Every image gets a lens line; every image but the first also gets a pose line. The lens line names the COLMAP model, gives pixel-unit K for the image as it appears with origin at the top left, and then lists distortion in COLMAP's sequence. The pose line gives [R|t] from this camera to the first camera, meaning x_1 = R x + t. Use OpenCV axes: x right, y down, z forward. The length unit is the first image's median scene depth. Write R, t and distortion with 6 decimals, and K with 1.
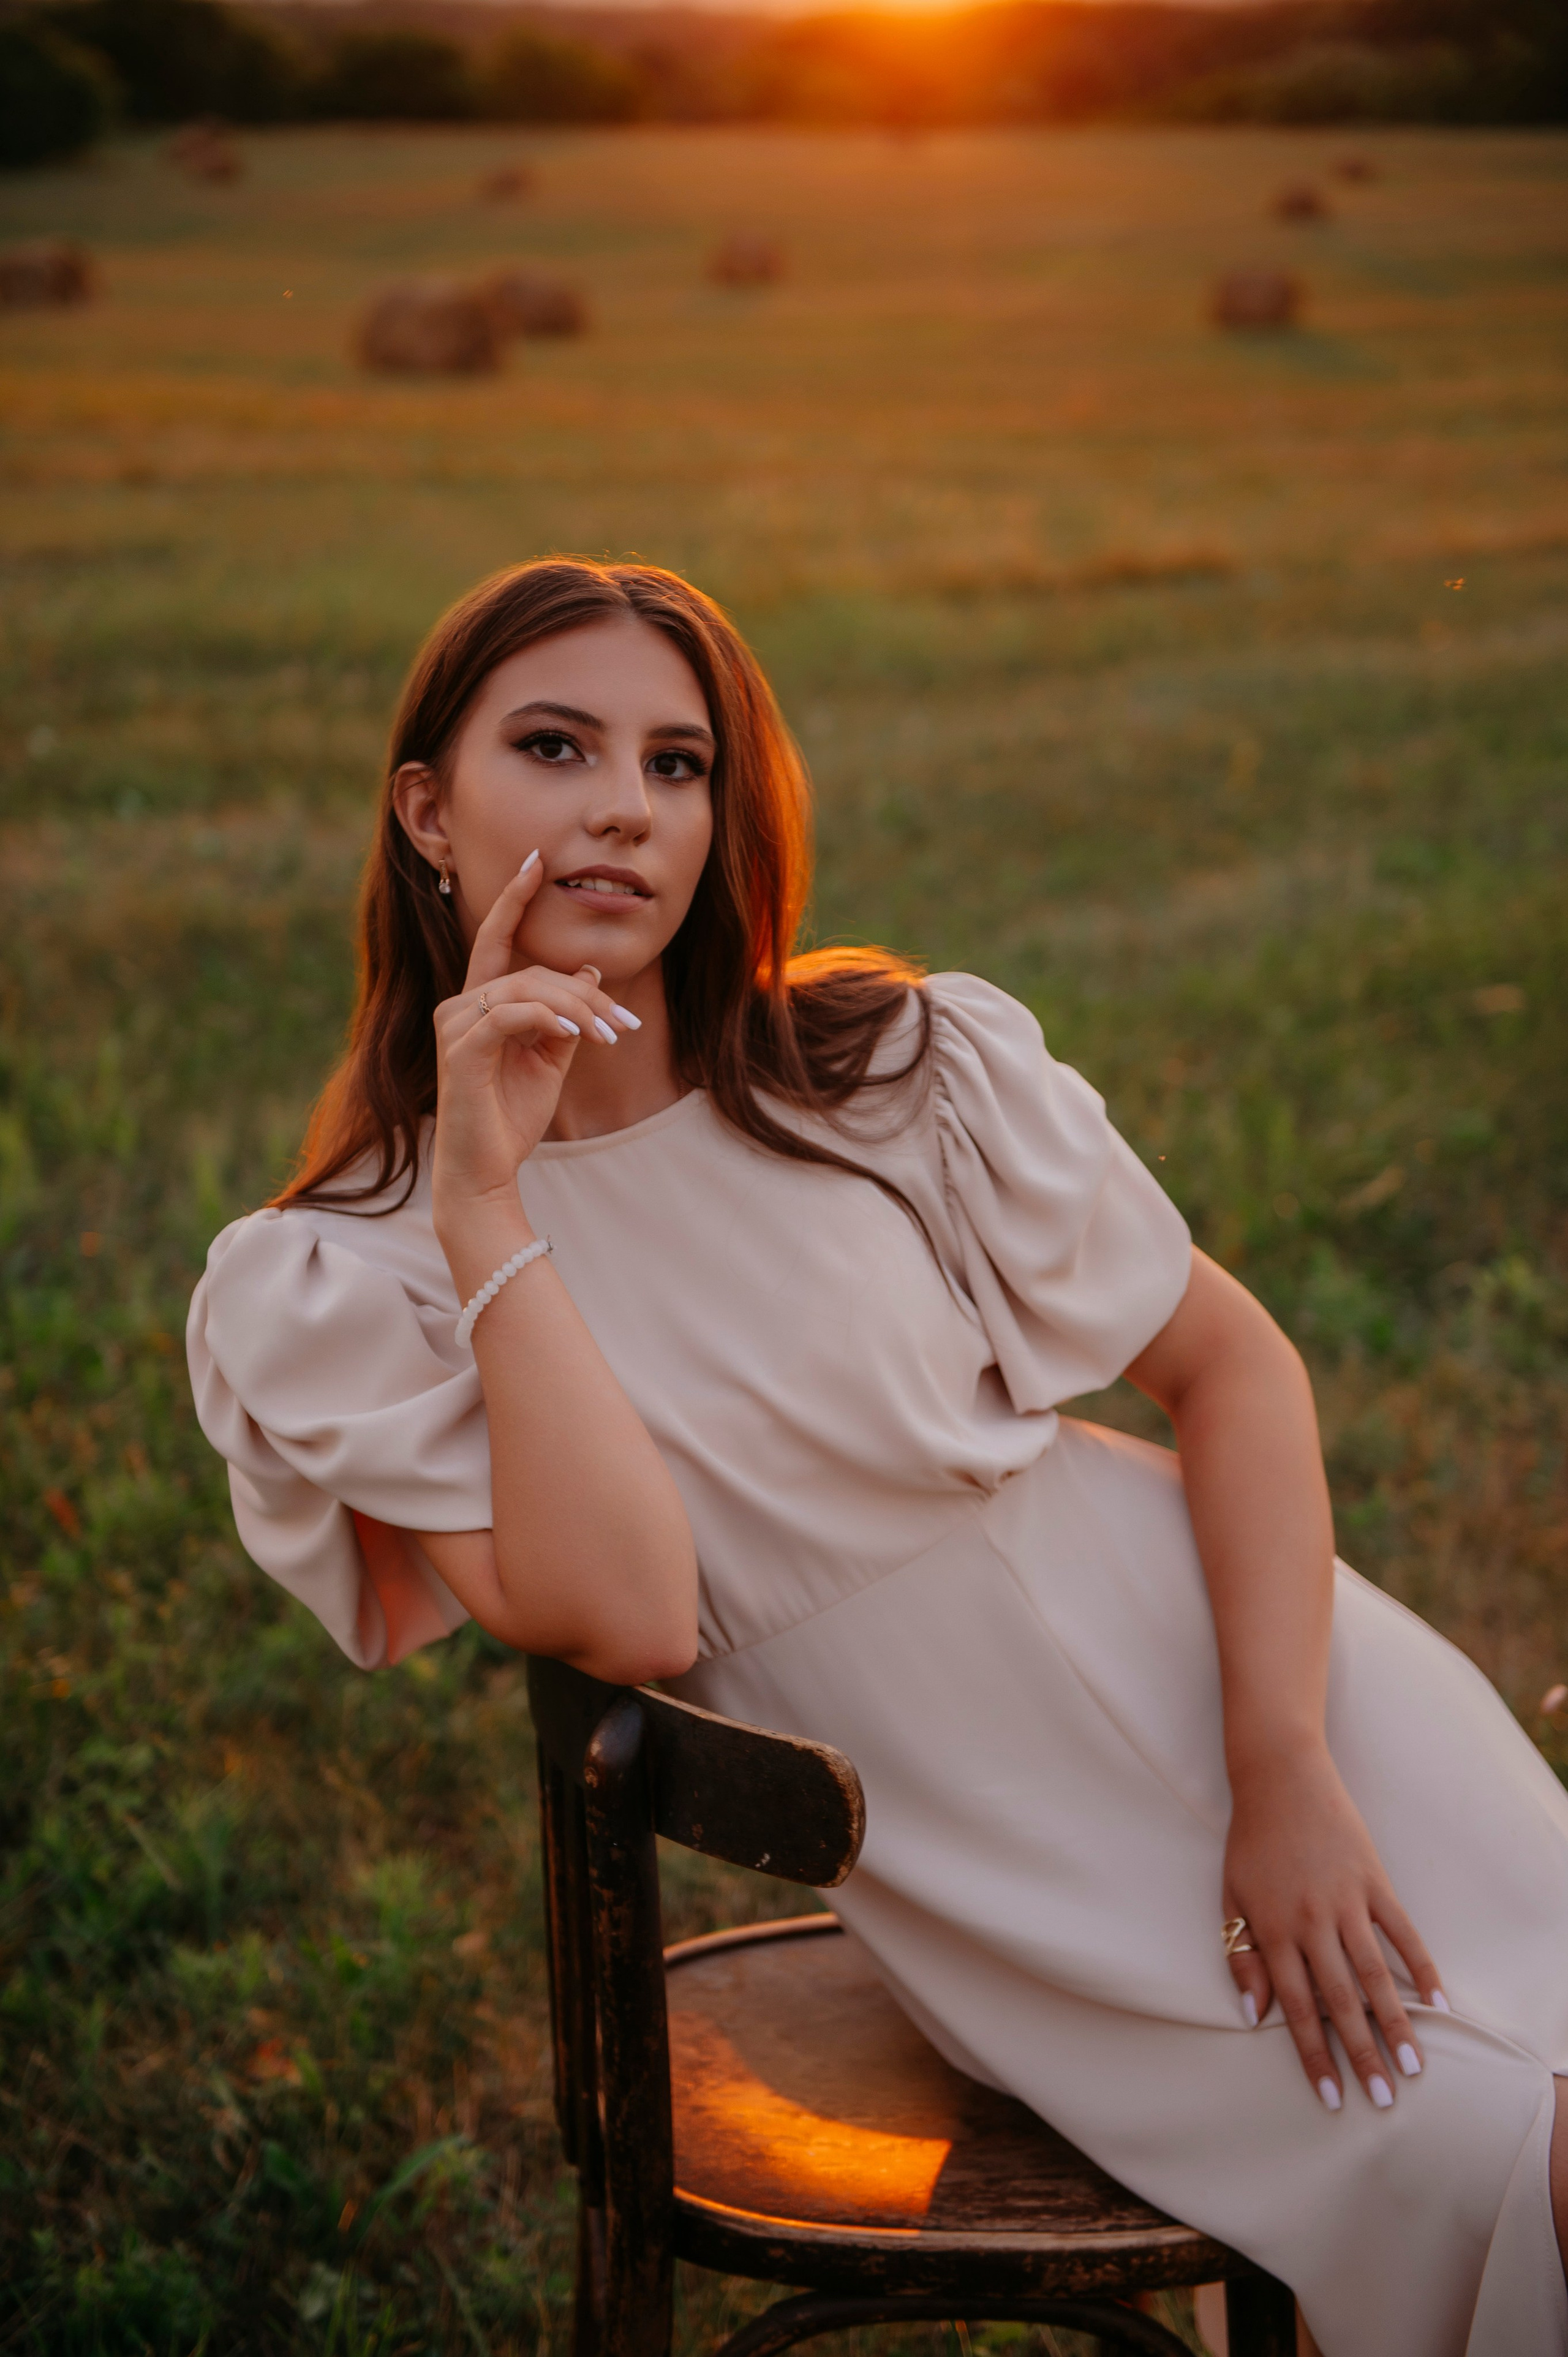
lens RADIAL K [[3735.8, 0, 825.3], [0, 3735.8, 1177.9], [0, 0, 1]] dist [0.122018, -0.023727]
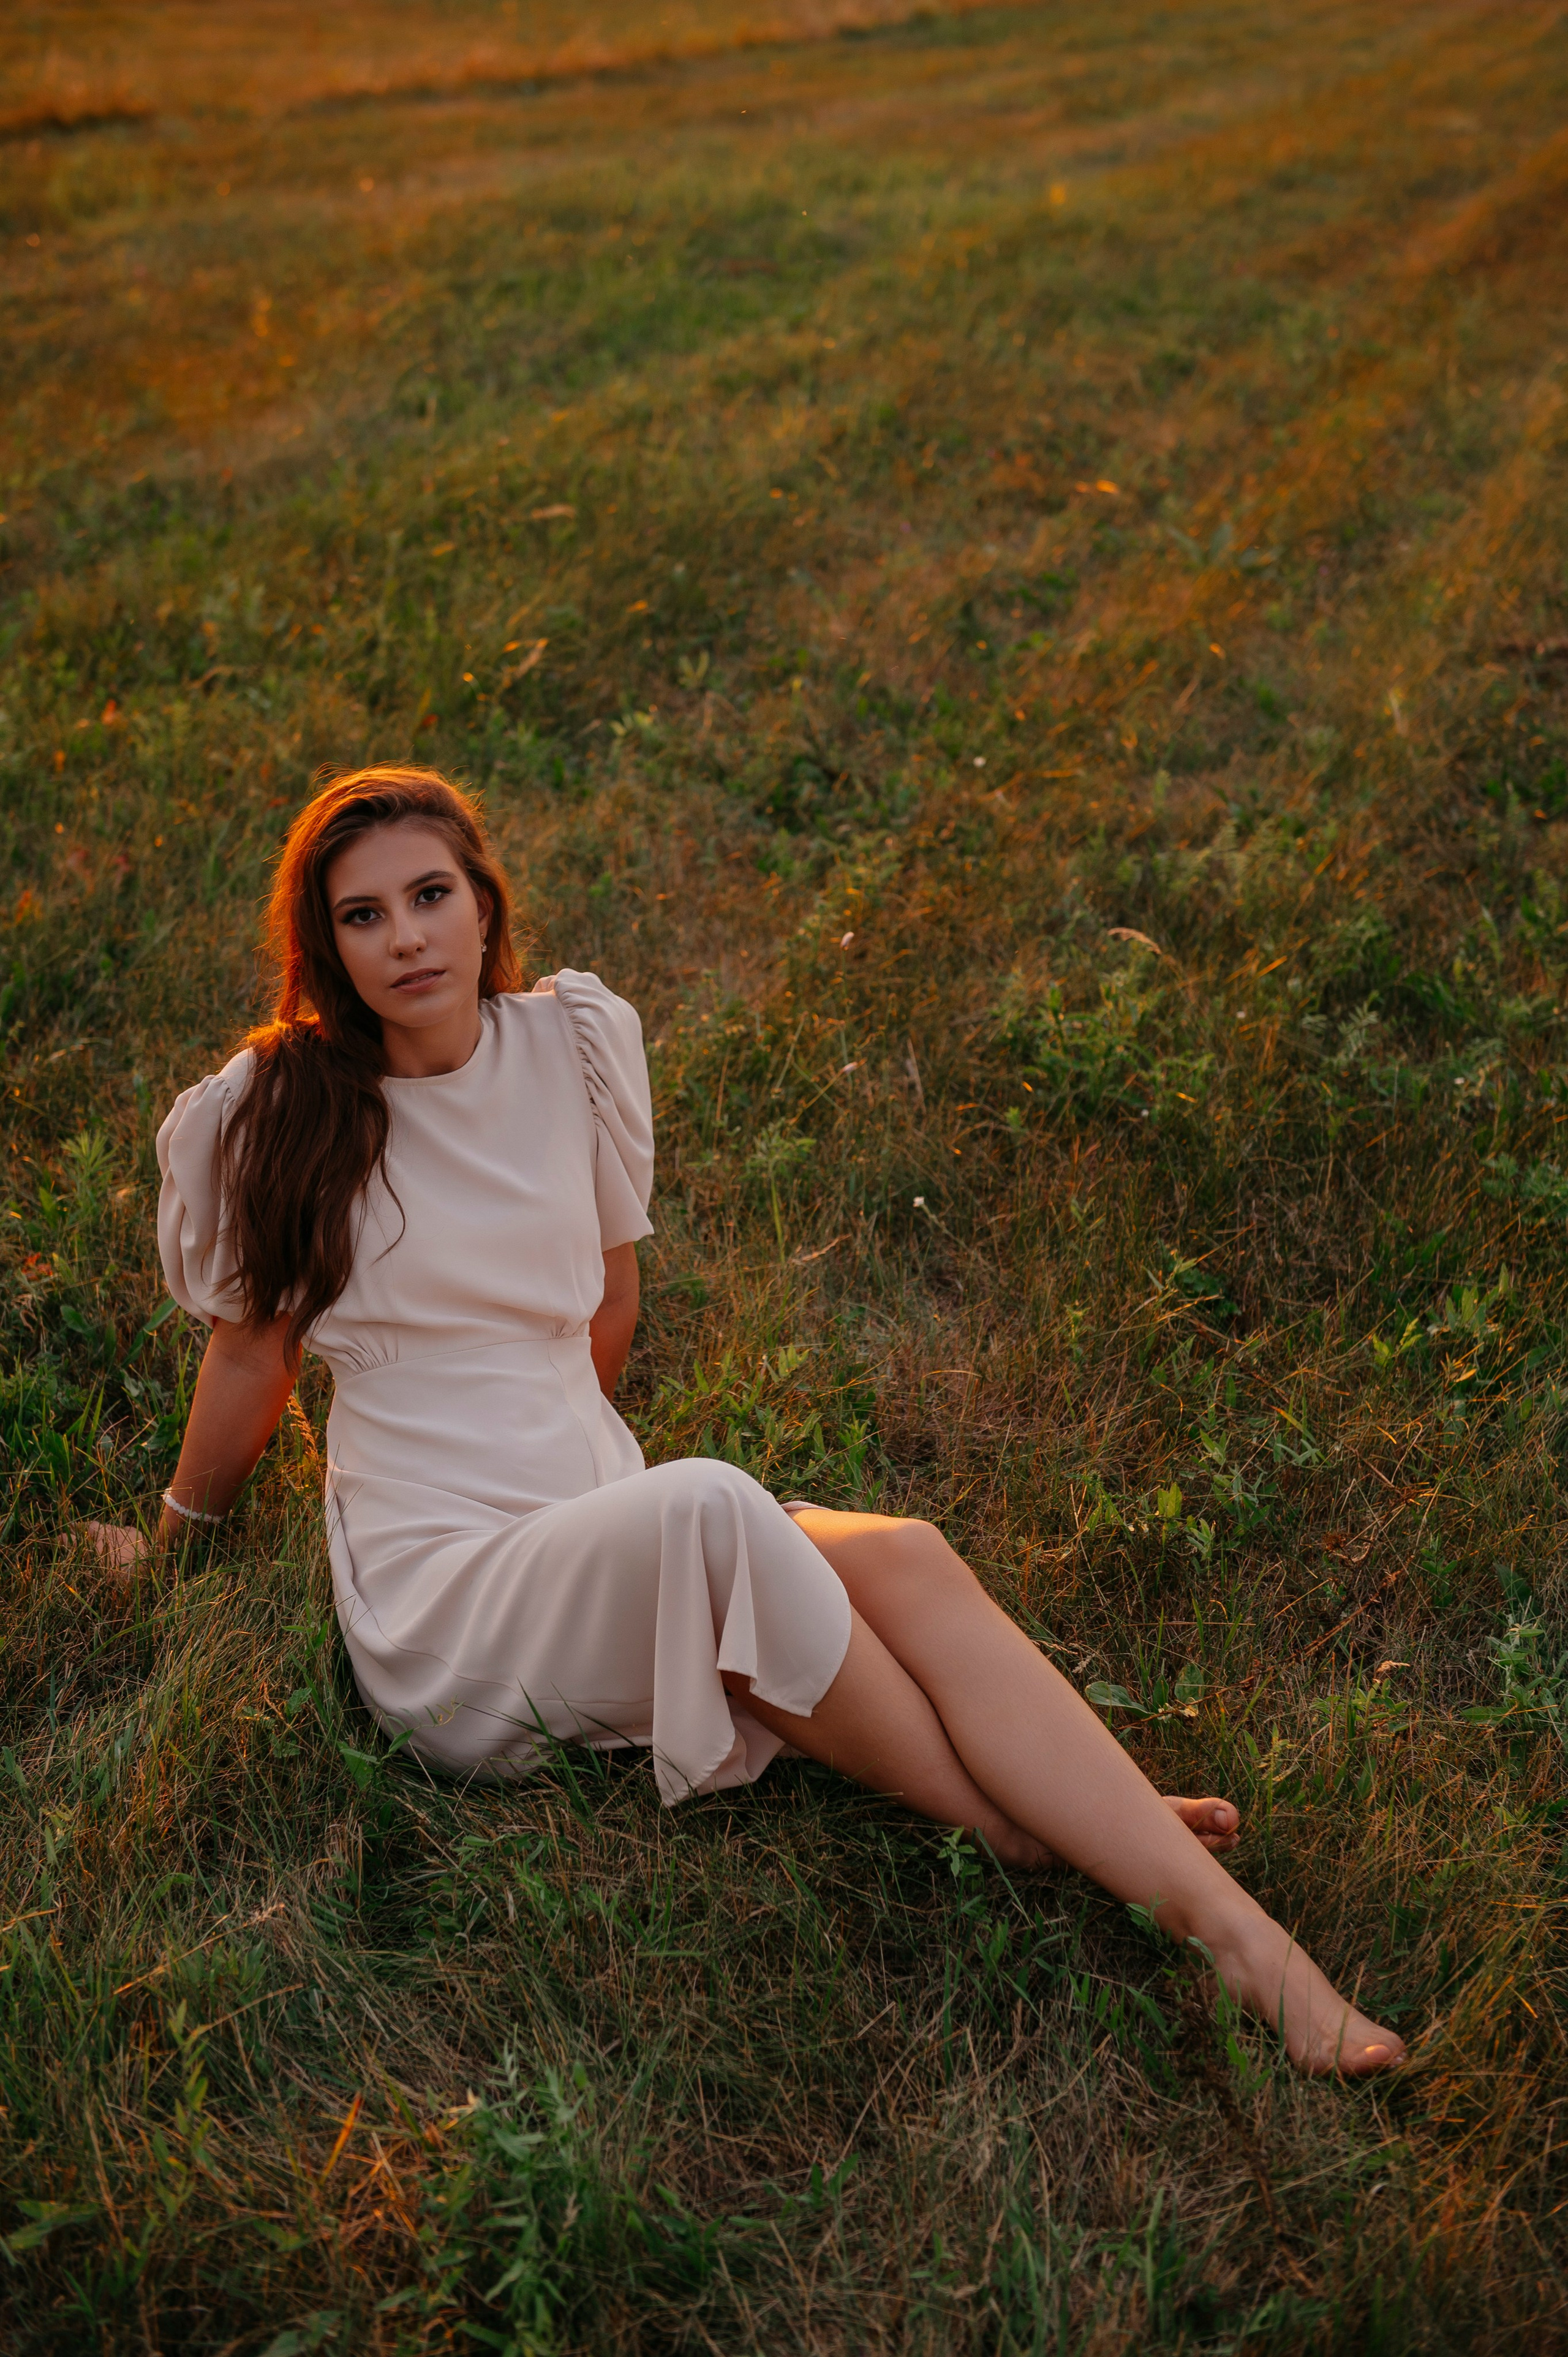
lens RADIAL K [[3735.8, 0, 825.3], [0, 3735.8, 1177.9], [0, 0, 1]] dist [0.122018, -0.023727]
pose [[0.947977, -0.099213, 0.302484, -0.107000], [0.061370, 0.989327, 0.132161, 0.009314], [-0.312368, -0.106723, 0.943947, -0.178363]]
